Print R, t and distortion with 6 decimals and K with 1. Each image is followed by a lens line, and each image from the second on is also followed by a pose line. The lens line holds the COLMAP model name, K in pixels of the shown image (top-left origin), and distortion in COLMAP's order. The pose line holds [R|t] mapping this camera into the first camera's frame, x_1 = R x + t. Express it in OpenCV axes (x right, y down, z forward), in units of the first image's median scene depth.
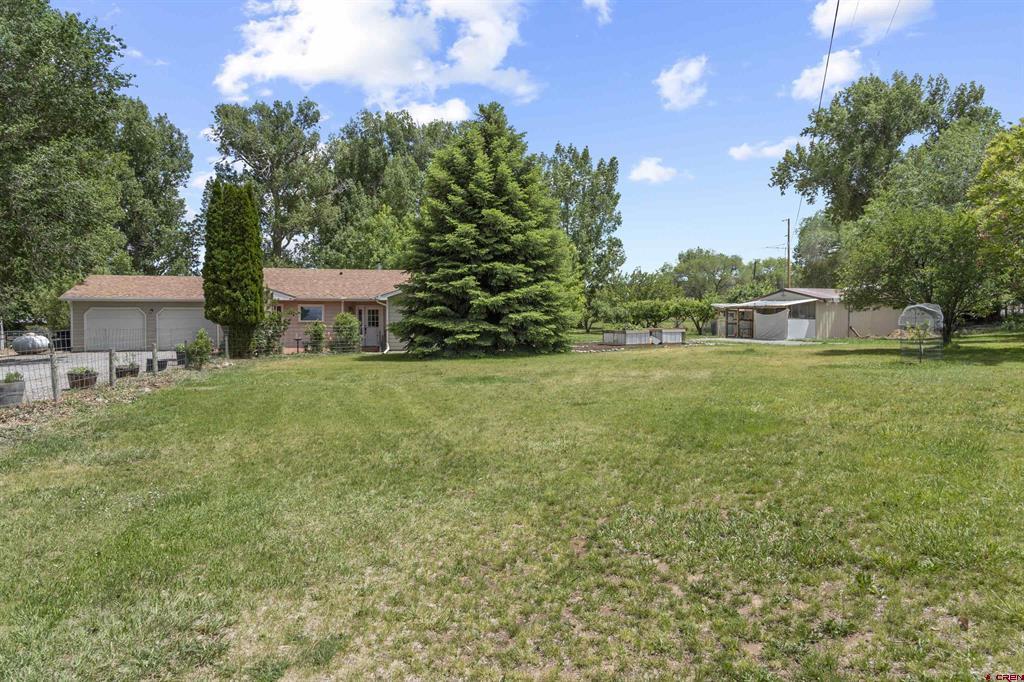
lens RADIAL K [[810.8, 0, 511.3], [0, 810.8, 337.2], [0, 0, 1]] dist [-0.006477, 0.007567]
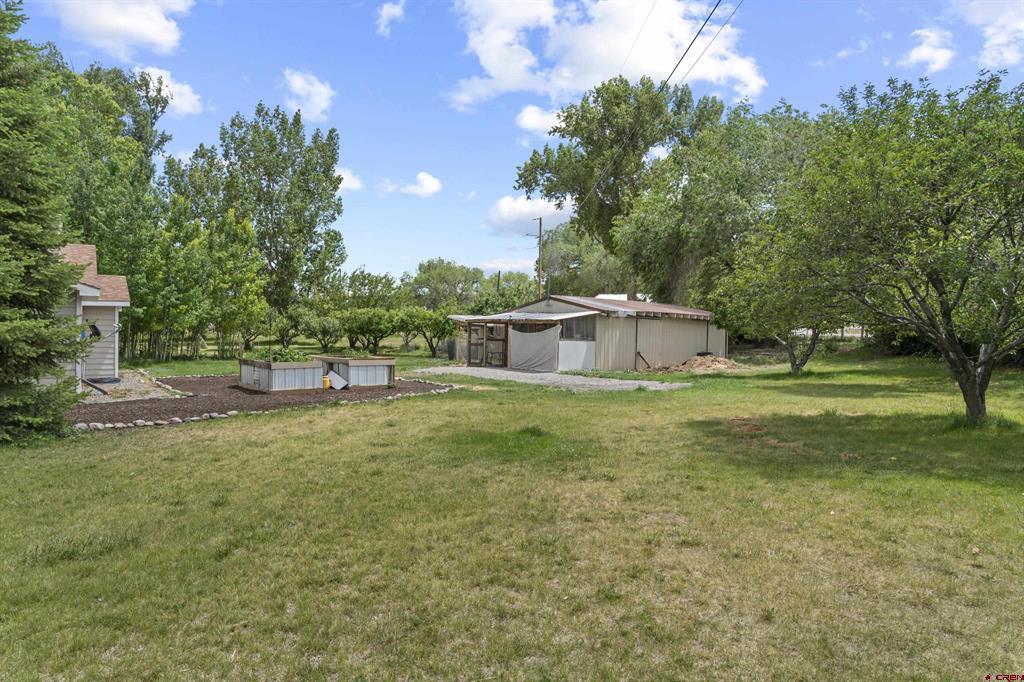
lens RADIAL K [[810.8, 0, 511.9], [0, 810.8, 337.6], [0, 0, 1]] dist [-0.006477, 0.007567]
pose [[0.950443, 0.017256, 0.310419, 0.048236], [-0.012940, 0.999789, -0.015959, -0.006577], [-0.310629, 0.011151, 0.950466, 0.186989]]
